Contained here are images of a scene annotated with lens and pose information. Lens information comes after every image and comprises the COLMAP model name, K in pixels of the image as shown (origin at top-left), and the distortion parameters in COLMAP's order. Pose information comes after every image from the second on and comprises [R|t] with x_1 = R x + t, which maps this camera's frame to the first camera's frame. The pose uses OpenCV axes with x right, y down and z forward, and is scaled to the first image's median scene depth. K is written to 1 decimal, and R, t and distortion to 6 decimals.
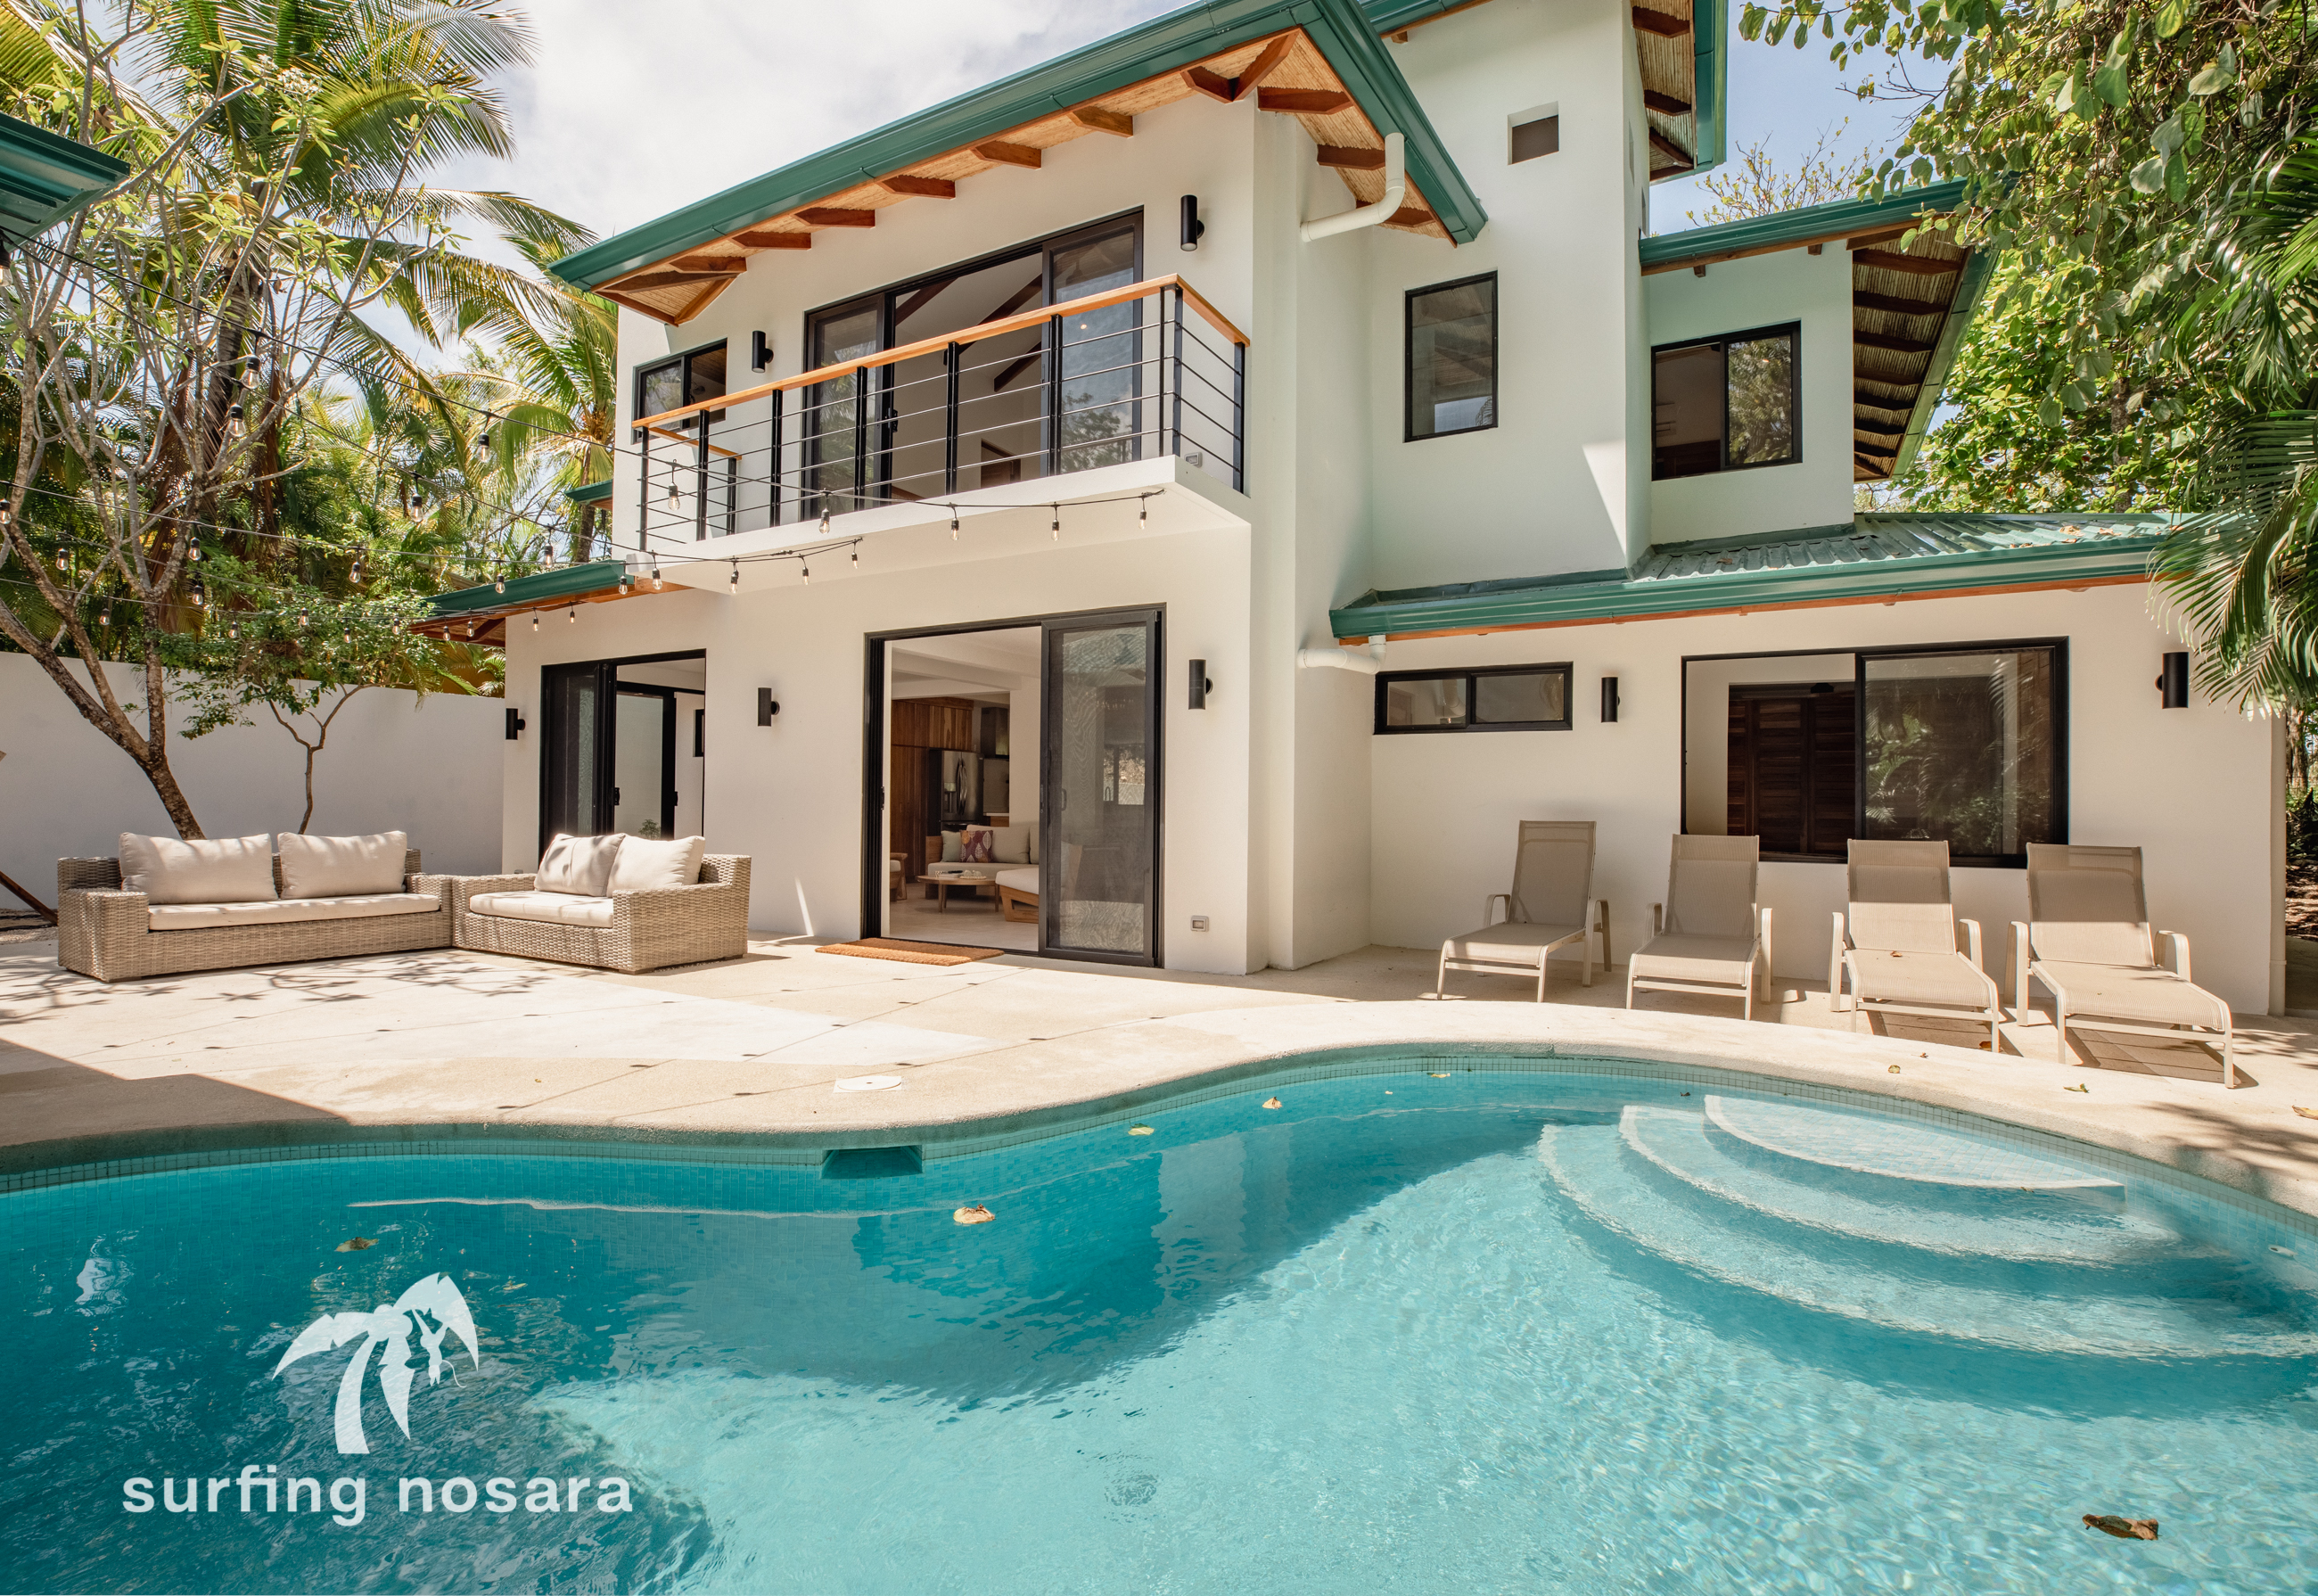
lens RADIAL K [[1118.9, 0, 1116.3], [0, 1118.9, 800.8], [0, 0, 1]] dist [-0.026213, 0.005122]
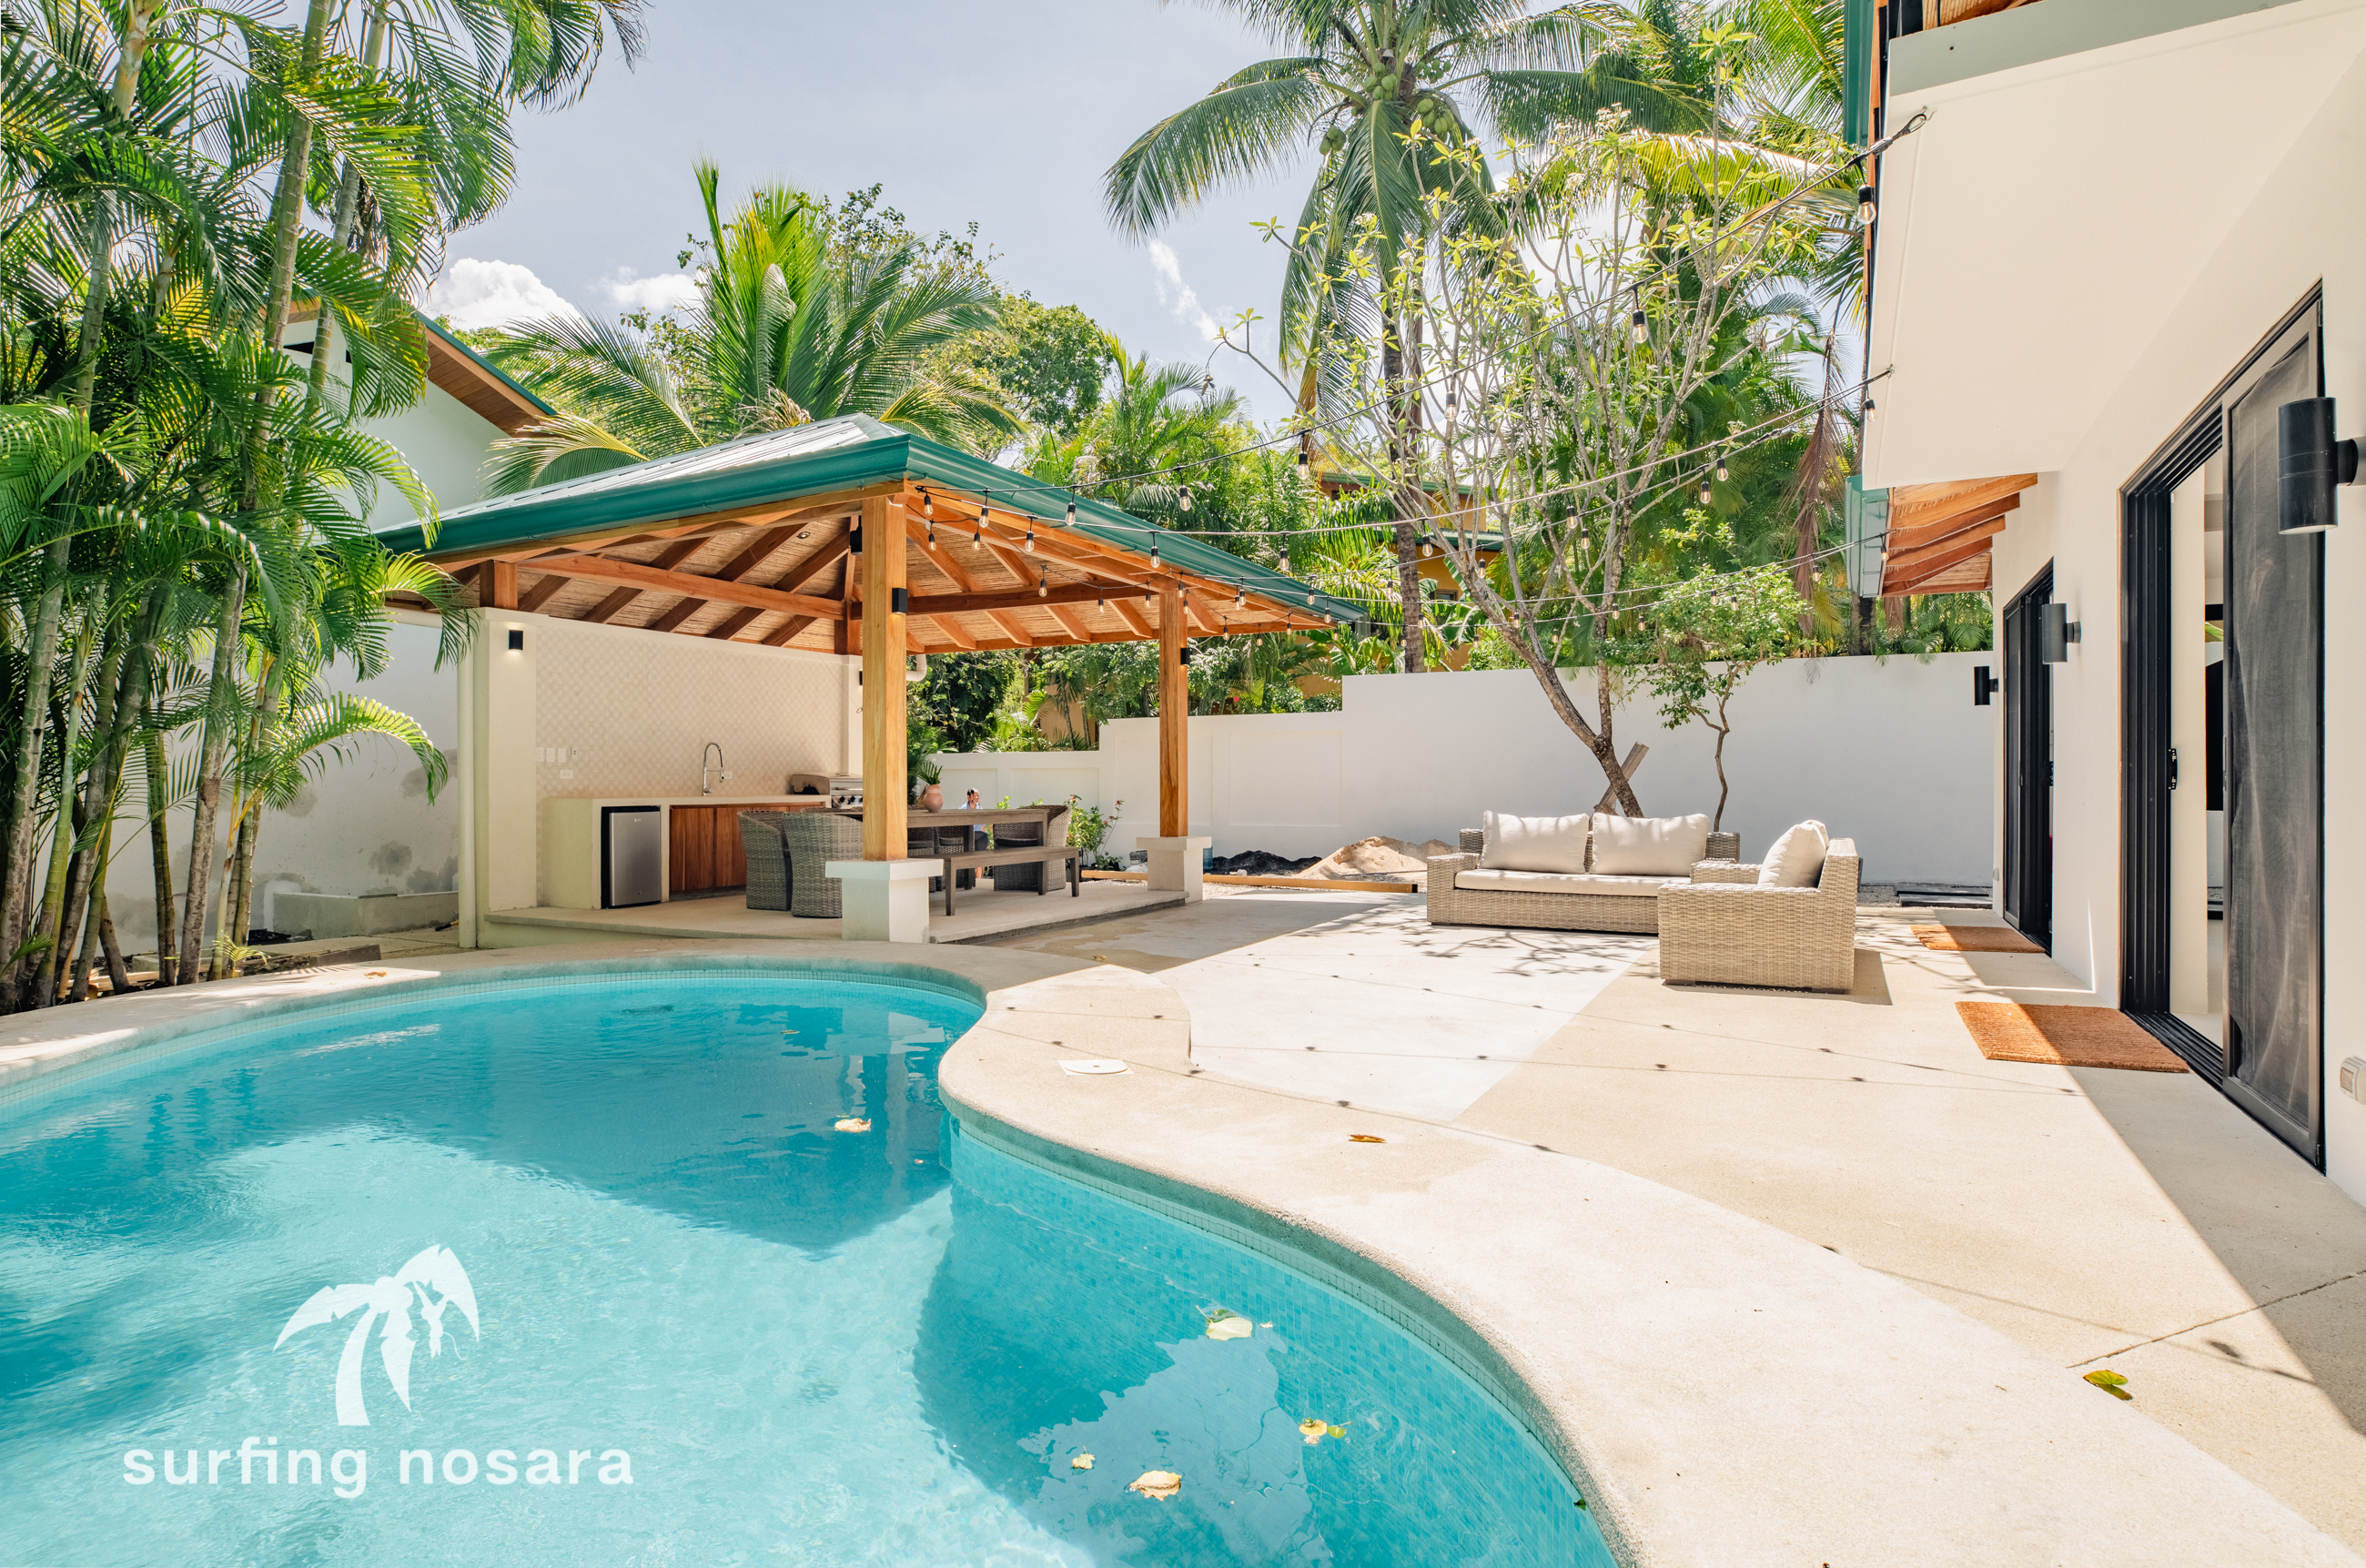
lens RADIAL K [[1236.9, 0, 1188.8], [0, 1236.9, 786.4], [0, 0, 1]] dist [-0.001963, -0.000095]
pose [[0.066287, -0.006154, -0.997782, 0.449878], [0.006422, 0.999963, -0.005741, 0.007345], [0.997780, -0.006027, 0.066324, 0.530240]]
